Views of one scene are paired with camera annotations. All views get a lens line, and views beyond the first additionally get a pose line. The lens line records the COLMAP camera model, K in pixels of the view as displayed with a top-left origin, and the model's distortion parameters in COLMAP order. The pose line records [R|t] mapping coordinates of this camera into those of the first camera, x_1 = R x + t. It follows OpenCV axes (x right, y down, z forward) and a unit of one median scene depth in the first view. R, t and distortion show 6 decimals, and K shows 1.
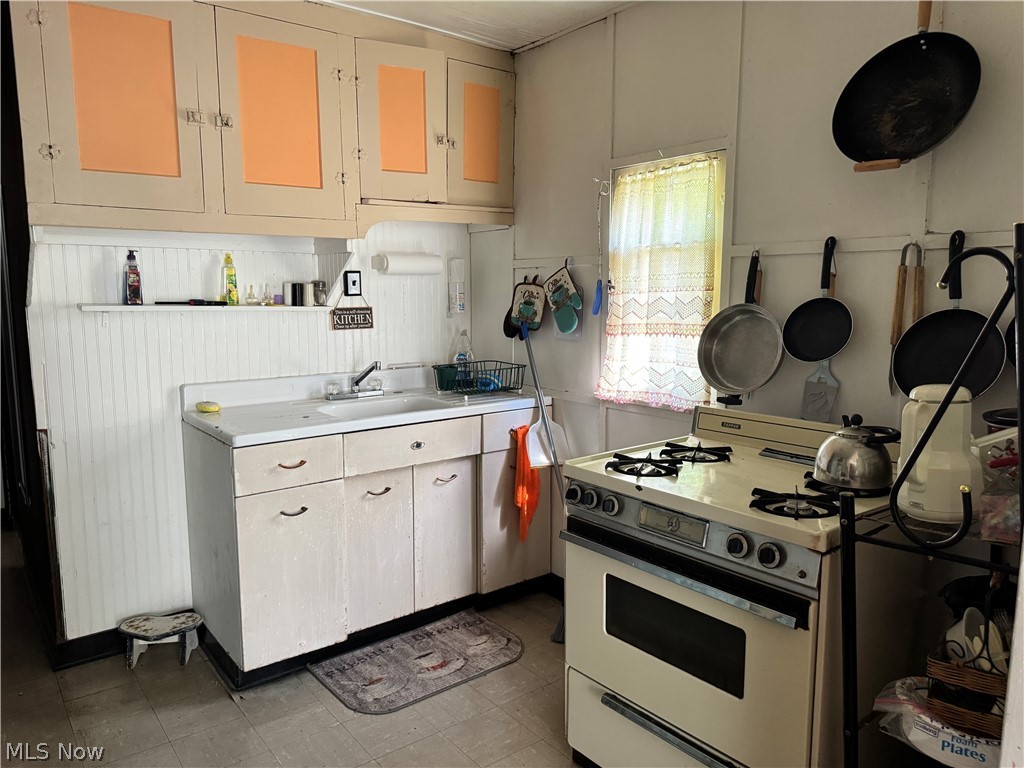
lens RADIAL K [[721.6, 0, 512.0], [0, 721.6, 384.0], [0, 0, 1]] dist [0.097422, -0.139045]
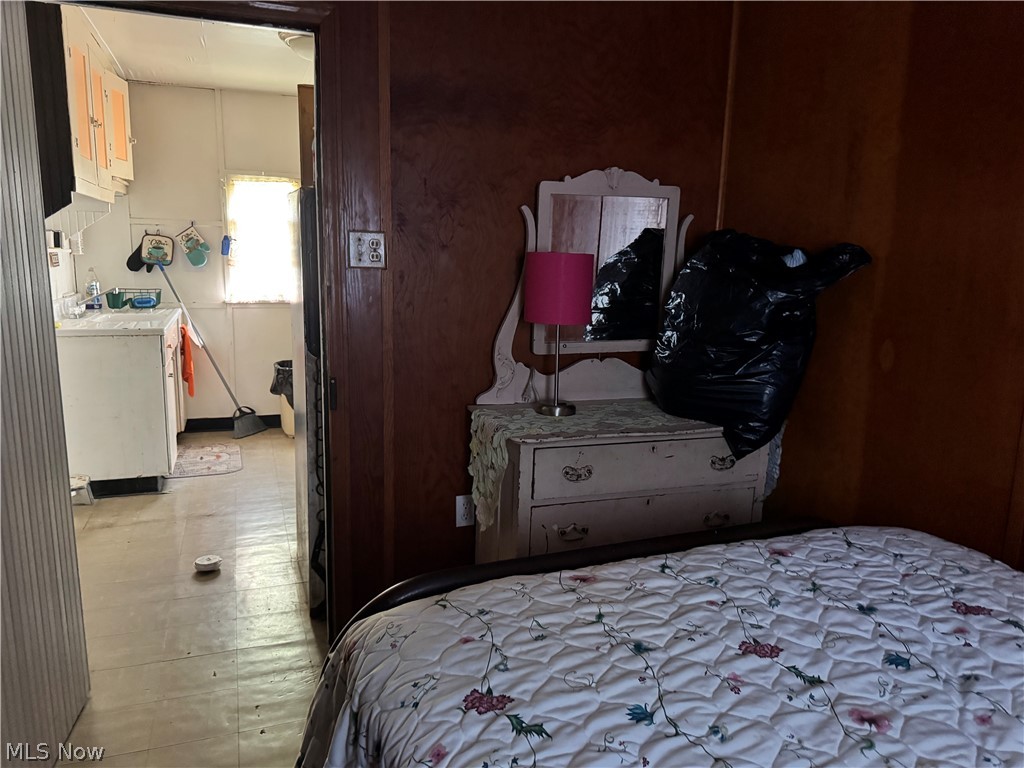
lens RADIAL K [[721.6, 0, 512.0], [0, 721.6, 384.0], [0, 0, 1]] dist [0.097422, -0.139045]
pose [[0.290929, -0.165198, 0.942375, -1.408247], [0.099579, 0.984859, 0.141904, 0.030972], [-0.951548, 0.052556, 0.302974, -0.199802]]
